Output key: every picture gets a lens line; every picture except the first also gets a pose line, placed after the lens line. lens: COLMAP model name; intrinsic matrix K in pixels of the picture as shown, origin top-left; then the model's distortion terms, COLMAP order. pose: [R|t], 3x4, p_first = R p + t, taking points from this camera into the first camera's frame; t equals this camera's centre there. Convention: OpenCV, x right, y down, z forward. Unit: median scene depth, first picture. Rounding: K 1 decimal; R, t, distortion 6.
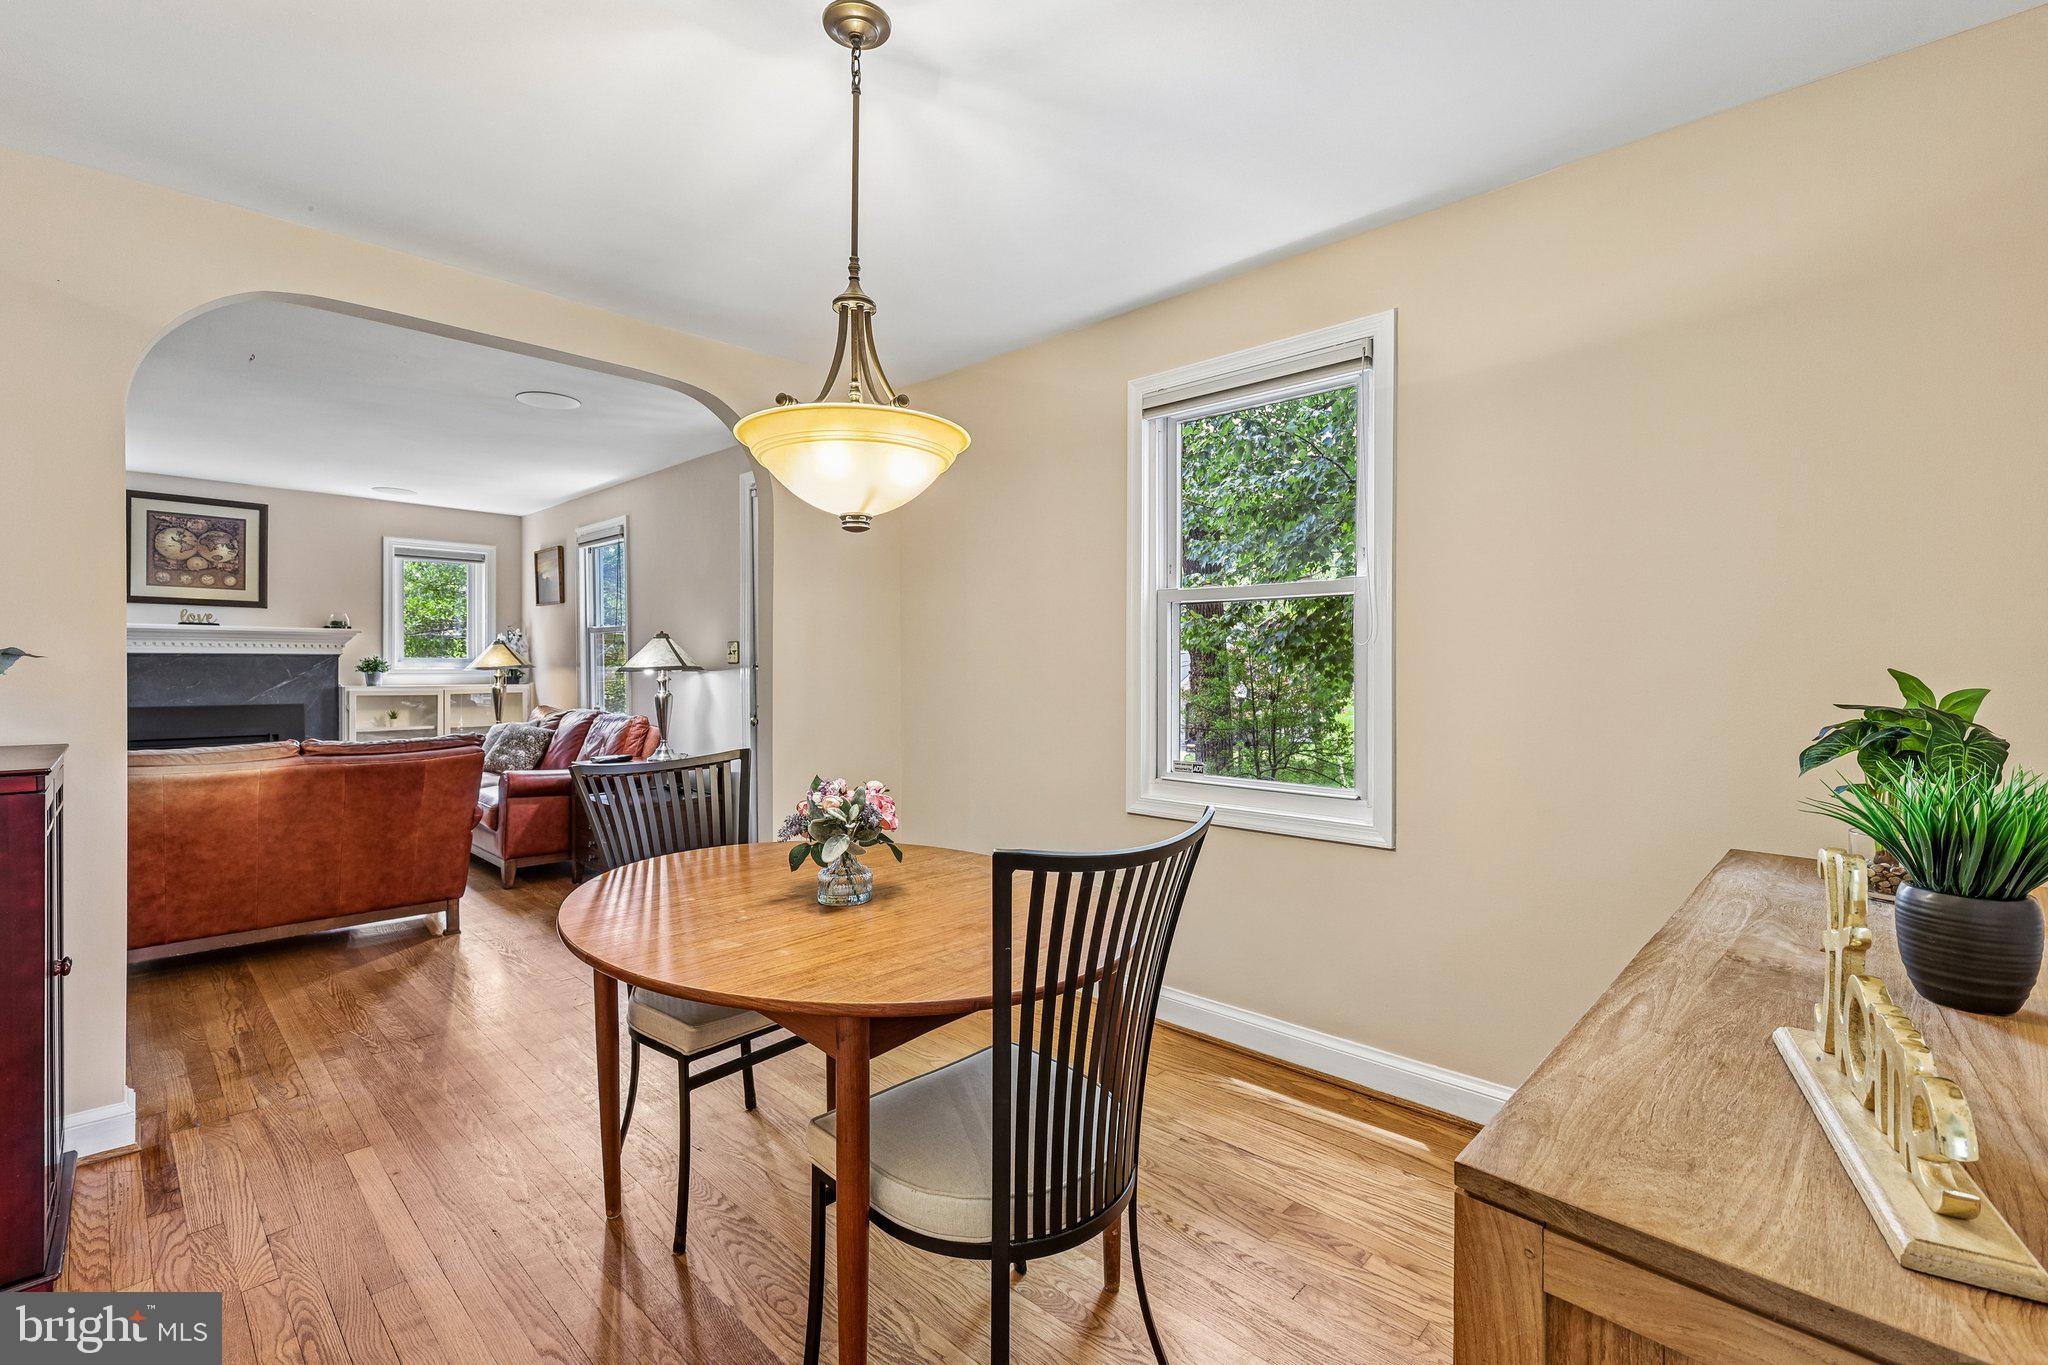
lens RADIAL K [[901.4, 0, 1030.5], [0, 901.4, 669.9], [0, 0, 1]] dist [-0.000373, -0.000084]
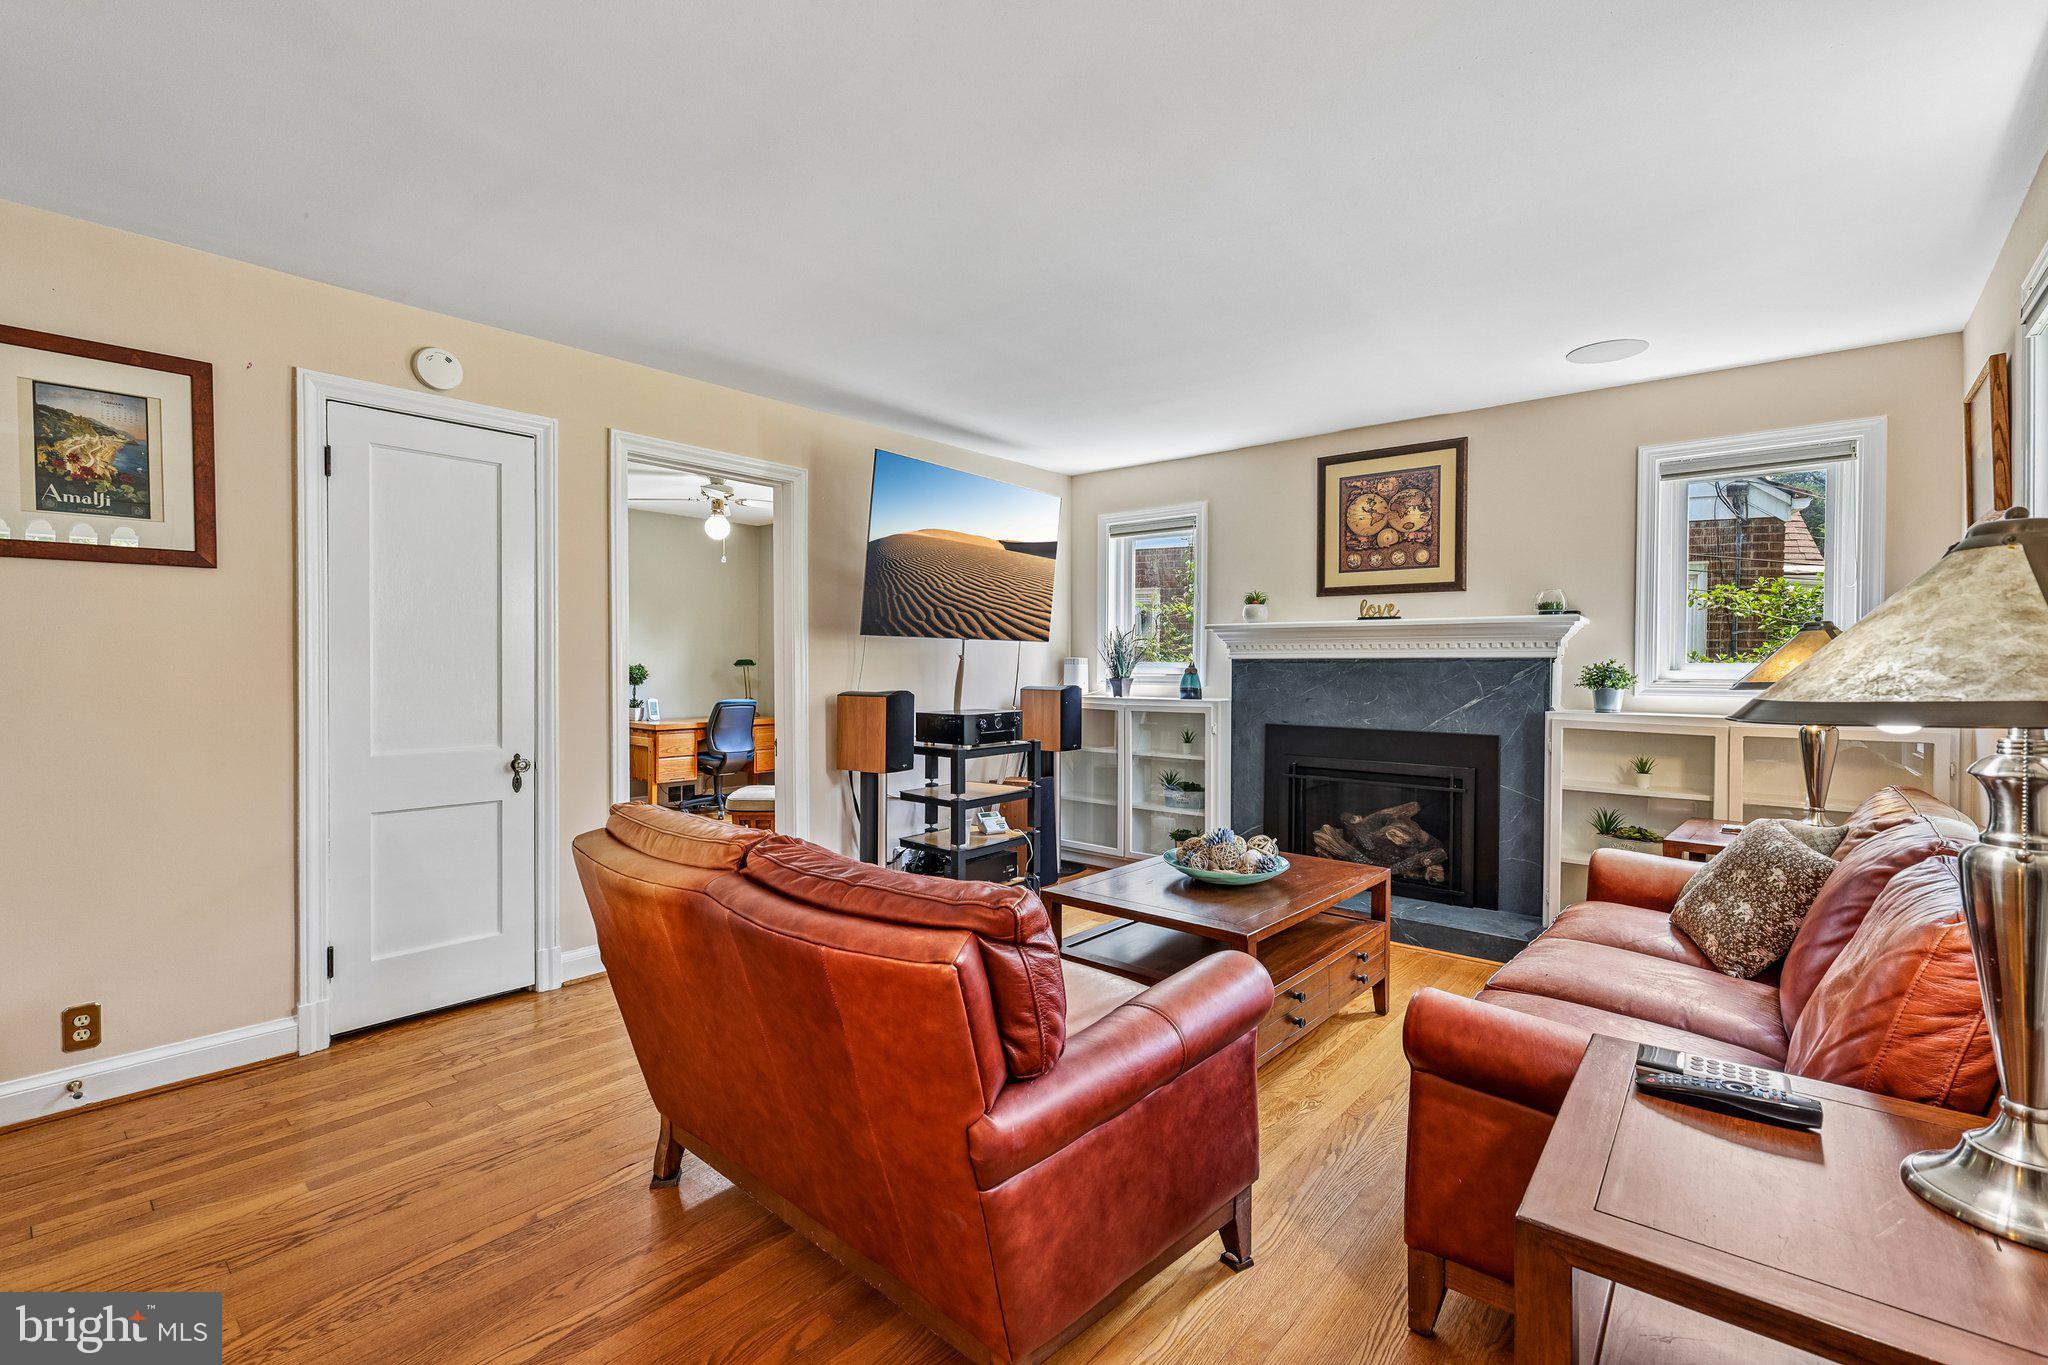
lens RADIAL K [[901.4, 0, 1017.8], [0, 901.4, 683.5], [0, 0, 1]] dist [-0.000373, -0.000084]
pose [[0.051583, 0.018122, -0.998504, -0.190494], [-0.009102, 0.999802, 0.017675, -0.007503], [0.998627, 0.008177, 0.051738, 0.644786]]
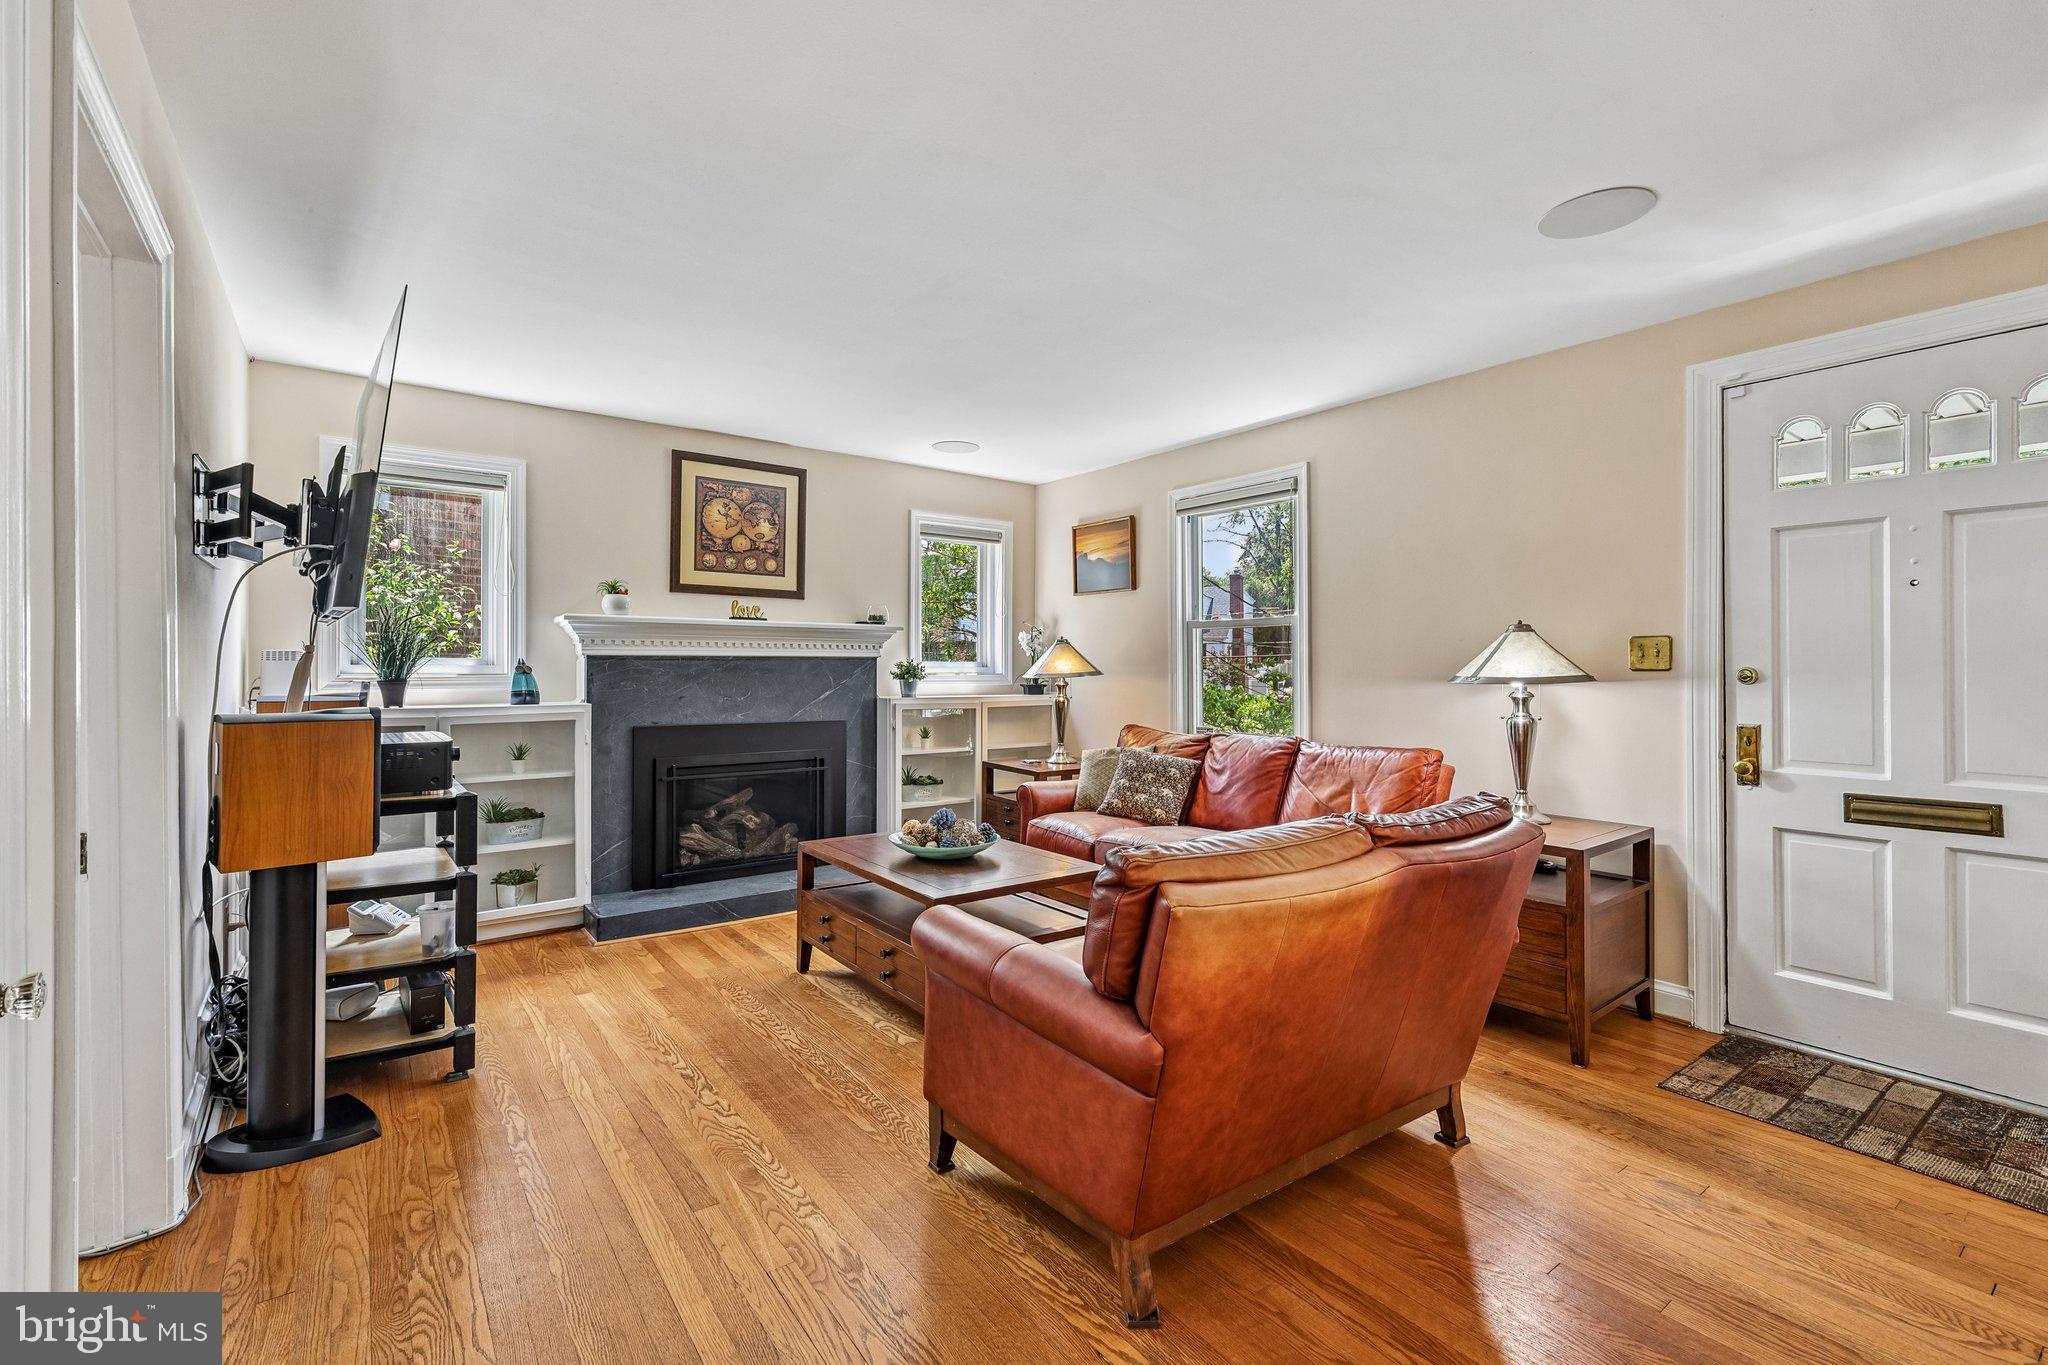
lens RADIAL K [[901.4, 0, 1033.6], [0, 901.4, 673.1], [0, 0, 1]] dist [-0.000373, -0.000084]
pose [[0.986724, 0.001955, -0.162397, -0.530267], [-0.001835, 0.999998, 0.000886, -0.004423], [0.162398, -0.000576, 0.986725, 0.251903]]
